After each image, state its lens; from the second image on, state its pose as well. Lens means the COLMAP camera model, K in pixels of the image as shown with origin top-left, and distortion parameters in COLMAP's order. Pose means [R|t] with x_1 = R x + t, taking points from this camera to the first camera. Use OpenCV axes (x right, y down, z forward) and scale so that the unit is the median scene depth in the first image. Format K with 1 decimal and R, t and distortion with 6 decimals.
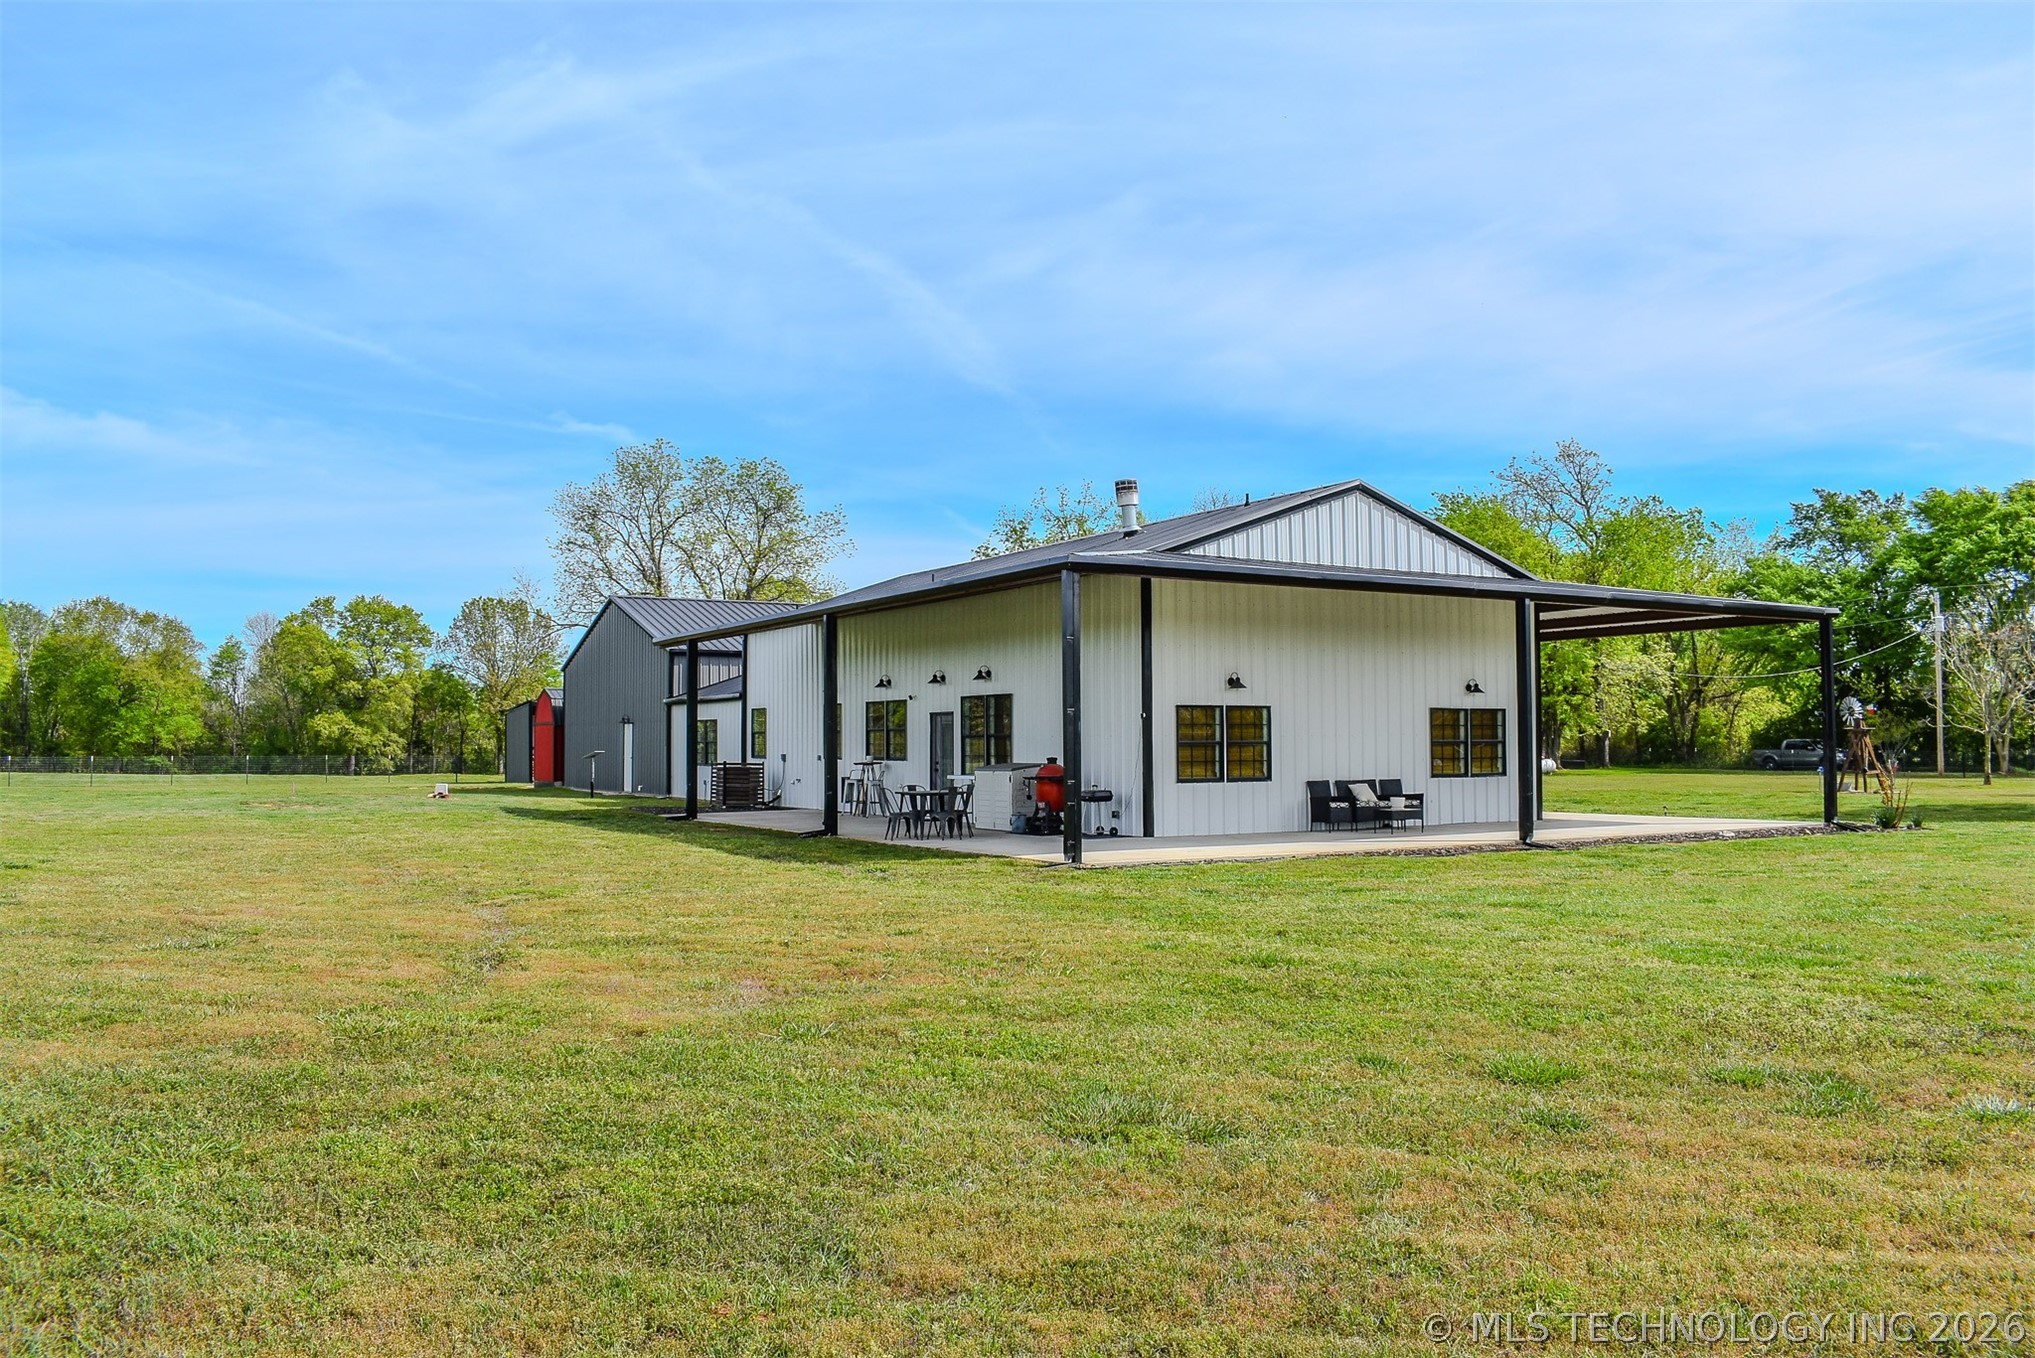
lens RADIAL K [[1629.9, 0, 897.6], [0, 1629.9, 607.1], [0, 0, 1]] dist [-0.030092, 0.003654]
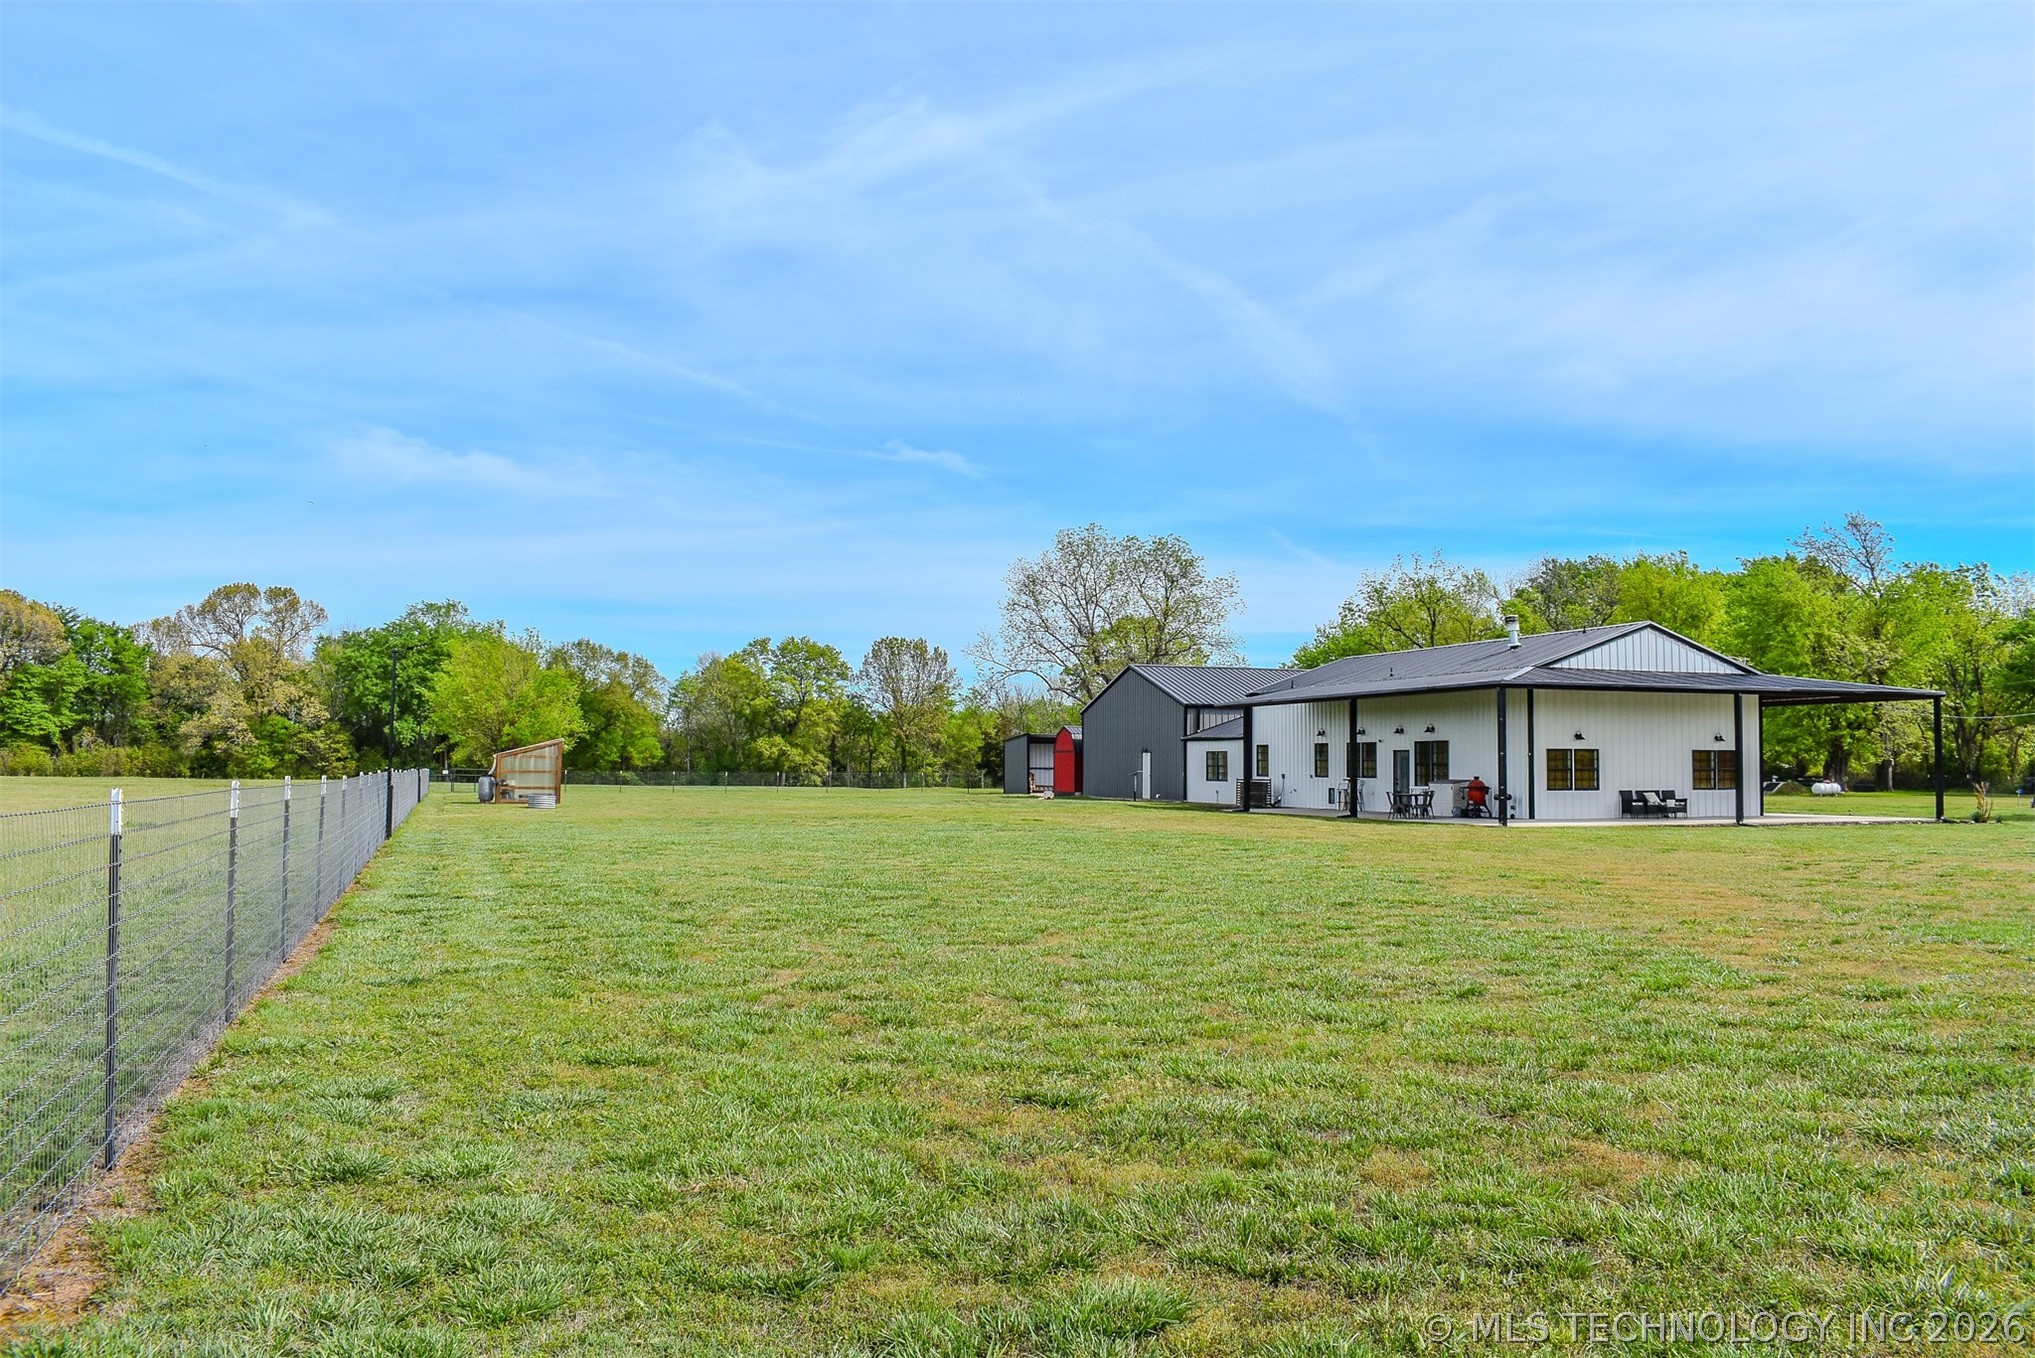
lens RADIAL K [[1628.4, 0, 1020.0], [0, 1628.4, 705.1], [0, 0, 1]] dist [-0.069876, 0.010771]
pose [[0.991583, 0.000106, -0.129473, -0.145495], [0.005950, 0.998906, 0.046385, -0.061753], [0.129337, -0.046765, 0.990497, -0.705582]]
